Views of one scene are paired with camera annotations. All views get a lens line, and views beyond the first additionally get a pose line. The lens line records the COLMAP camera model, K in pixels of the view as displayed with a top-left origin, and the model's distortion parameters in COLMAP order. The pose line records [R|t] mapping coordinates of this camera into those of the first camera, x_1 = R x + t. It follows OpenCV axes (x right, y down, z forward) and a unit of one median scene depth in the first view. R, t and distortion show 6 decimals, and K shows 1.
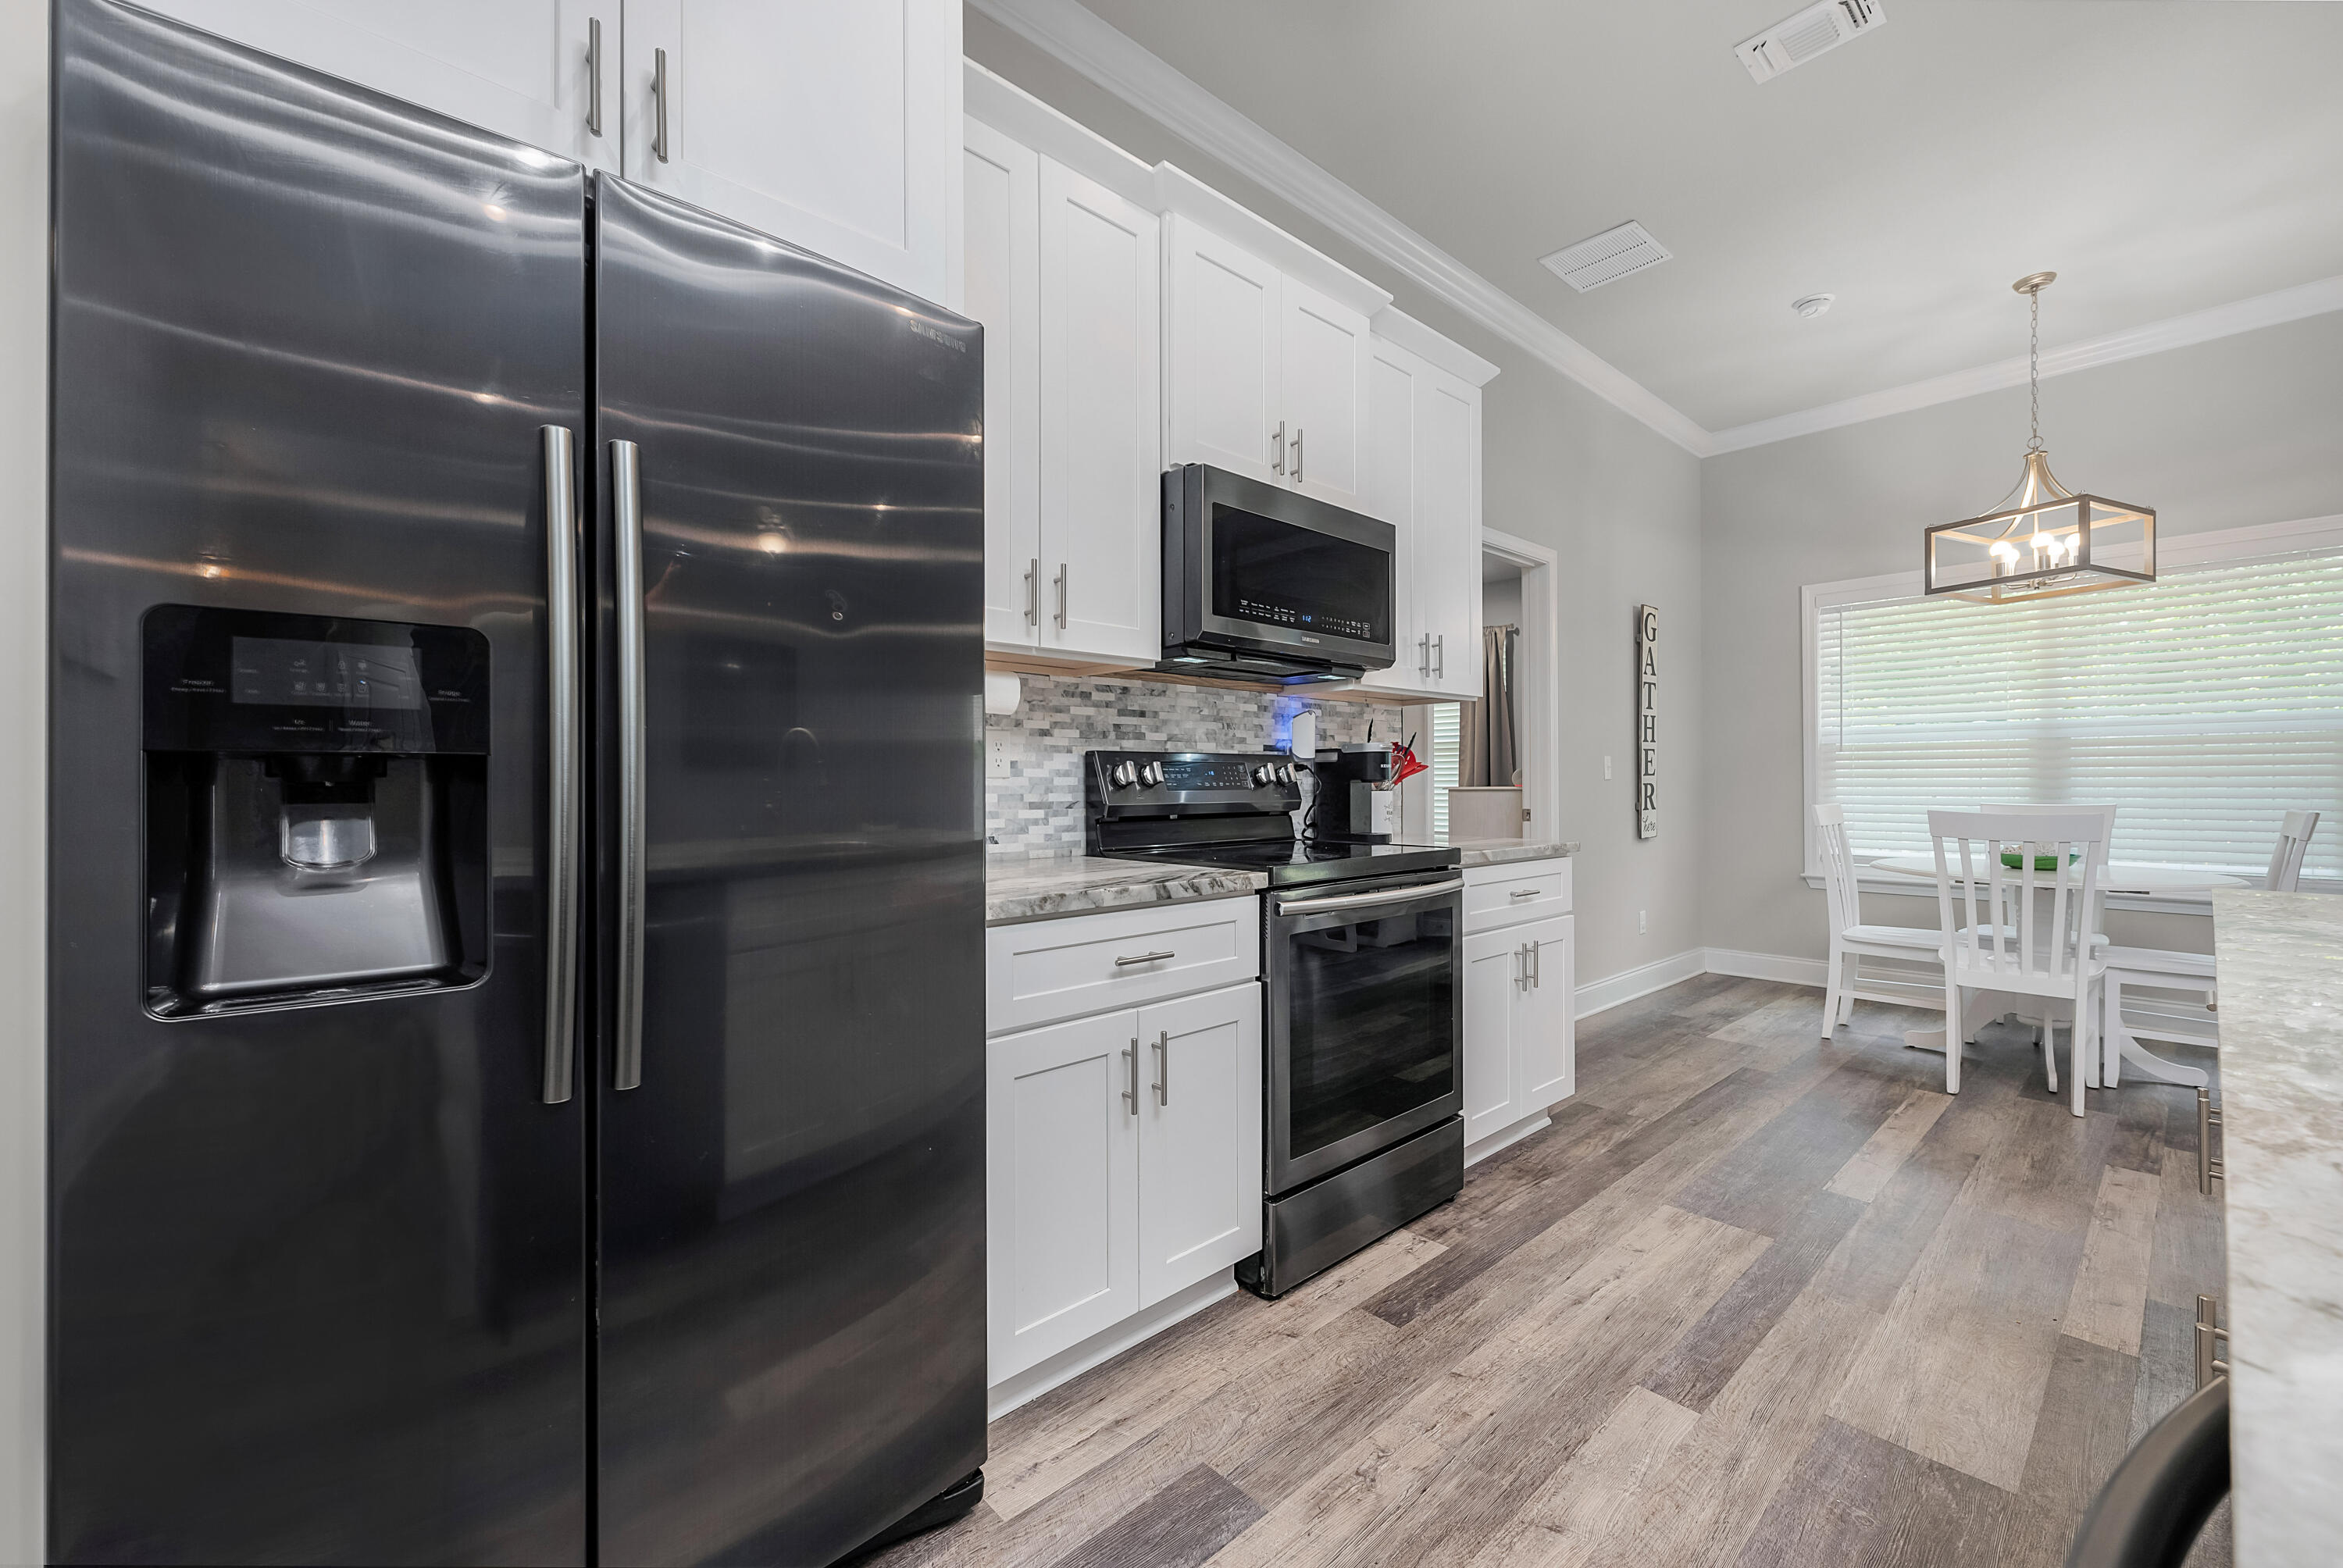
lens RADIAL K [[943.4, 0, 1174.7], [0, 943.4, 776.4], [0, 0, 1]] dist [0.000565, -0.000133]
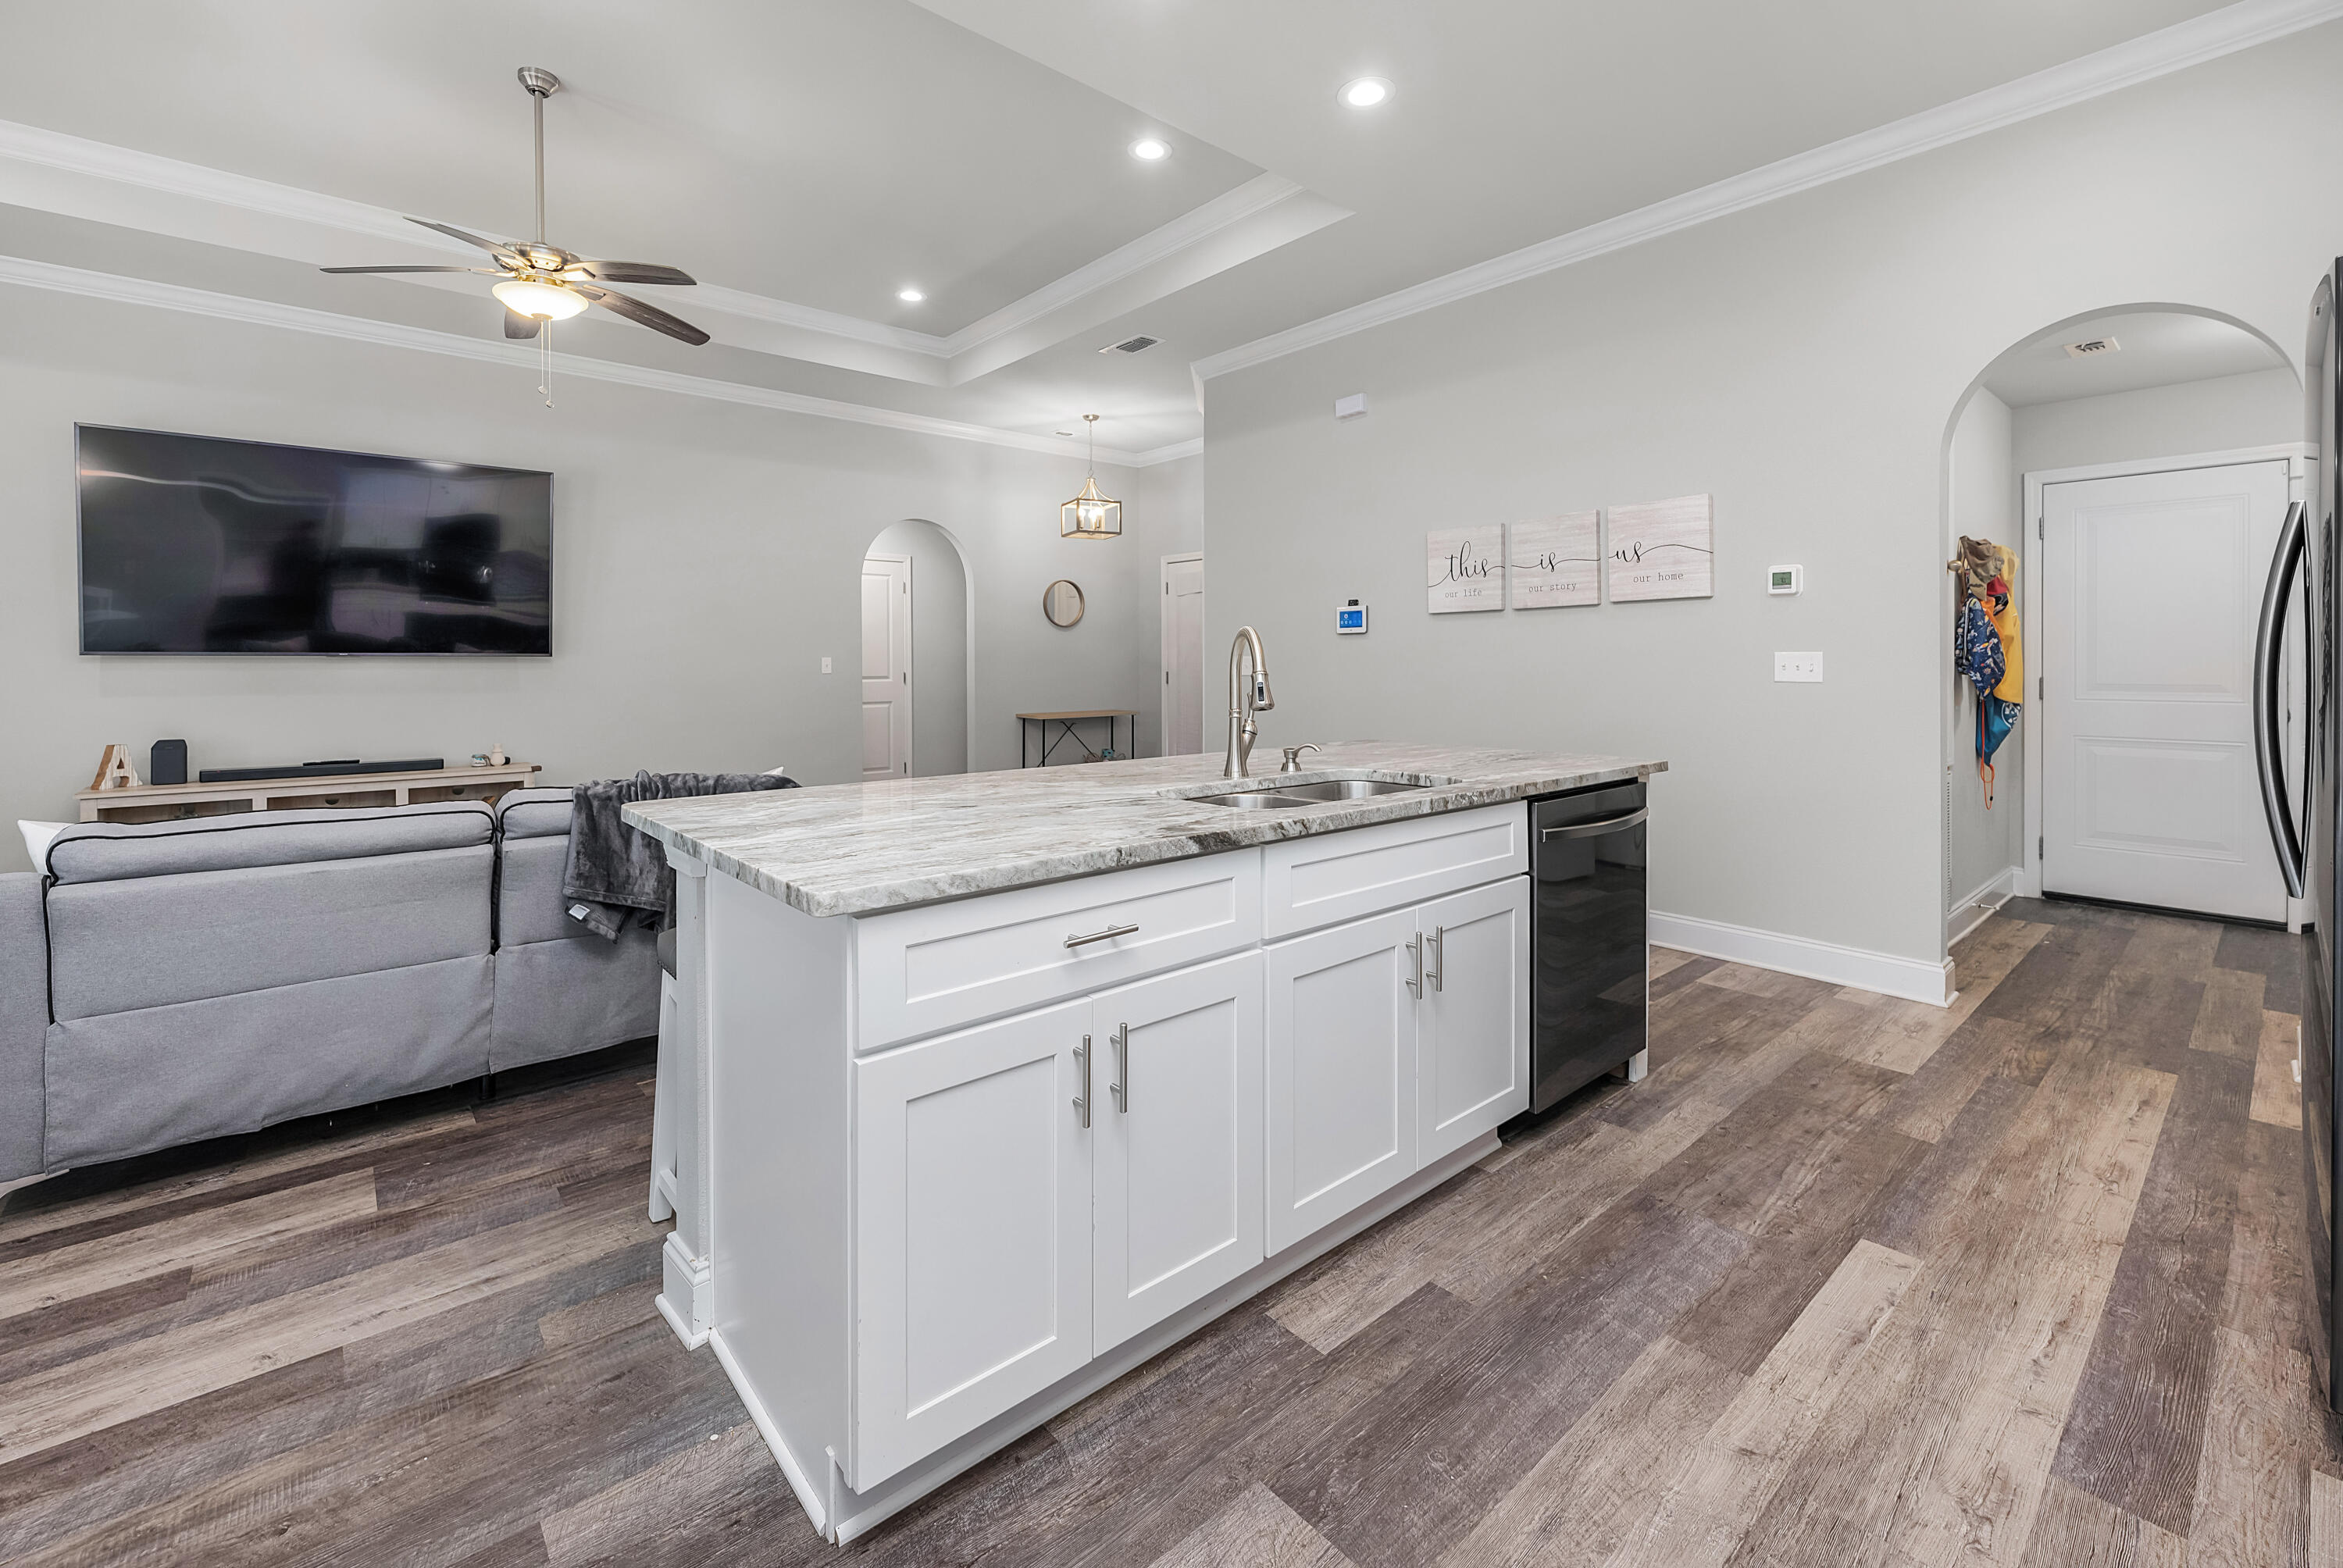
lens RADIAL K [[985.8, 0, 1173.3], [0, 985.8, 666.4], [0, 0, 1]] dist [-0.000651, 0.000034]
pose [[-0.999597, 0.004299, 0.028059, 0.561570], [0.004283, 0.999991, -0.000631, -0.032918], [-0.028061, -0.000511, -0.999606, 1.181066]]
